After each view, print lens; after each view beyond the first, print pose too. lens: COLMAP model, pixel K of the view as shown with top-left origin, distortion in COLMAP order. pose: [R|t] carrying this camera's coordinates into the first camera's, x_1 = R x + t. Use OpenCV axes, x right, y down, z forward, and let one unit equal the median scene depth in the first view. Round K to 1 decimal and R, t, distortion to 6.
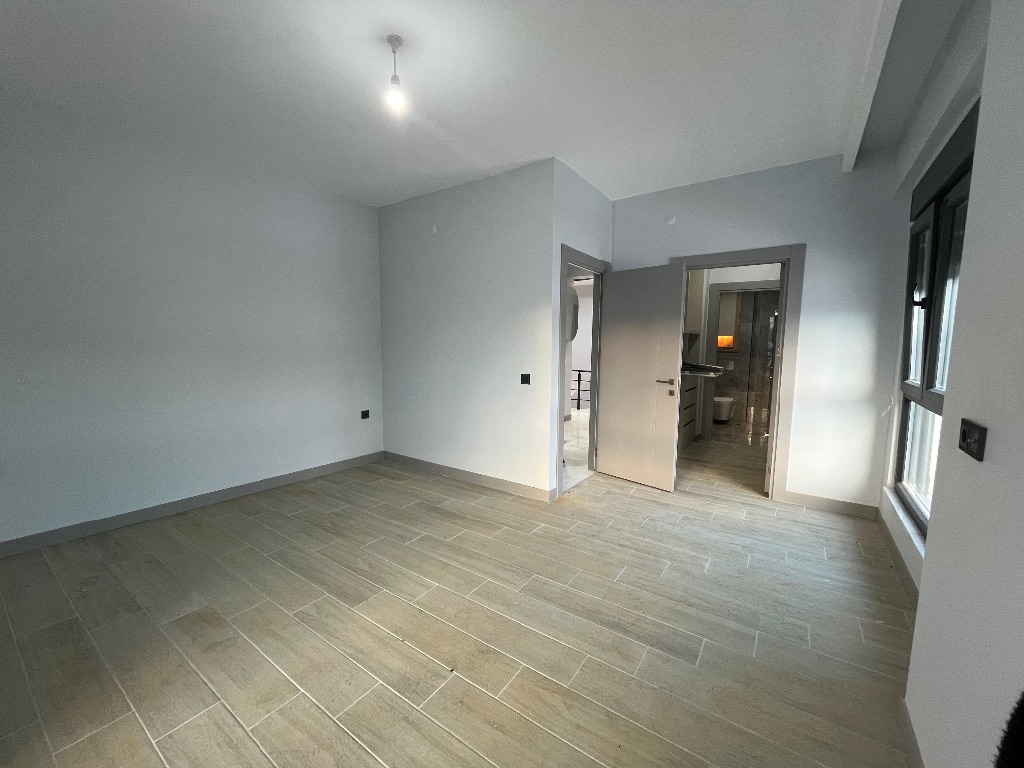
lens RADIAL K [[411.0, 0, 513.4], [0, 411.0, 383.0], [0, 0, 1]] dist [0.003329, 0.000281]
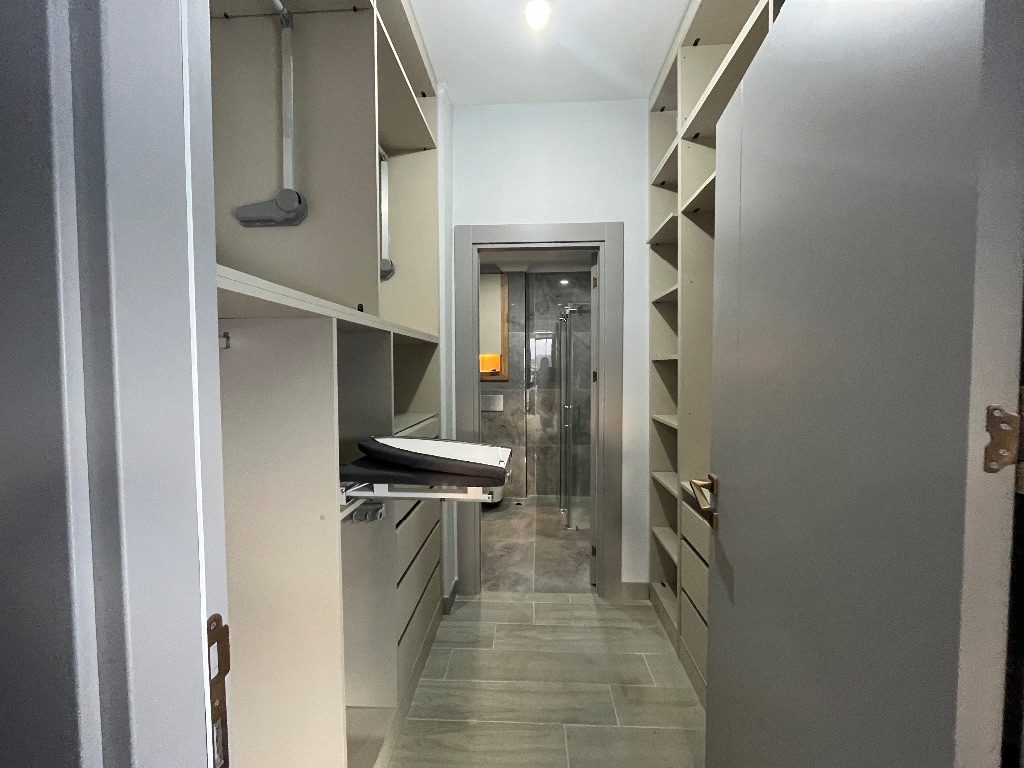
lens RADIAL K [[411.0, 0, 514.9], [0, 411.0, 388.1], [0, 0, 1]] dist [0.003329, 0.000281]
pose [[0.847012, -0.040714, 0.530012, 0.235112], [0.068598, 0.997097, -0.033033, -0.043033], [-0.527129, 0.064338, 0.847346, 0.487693]]
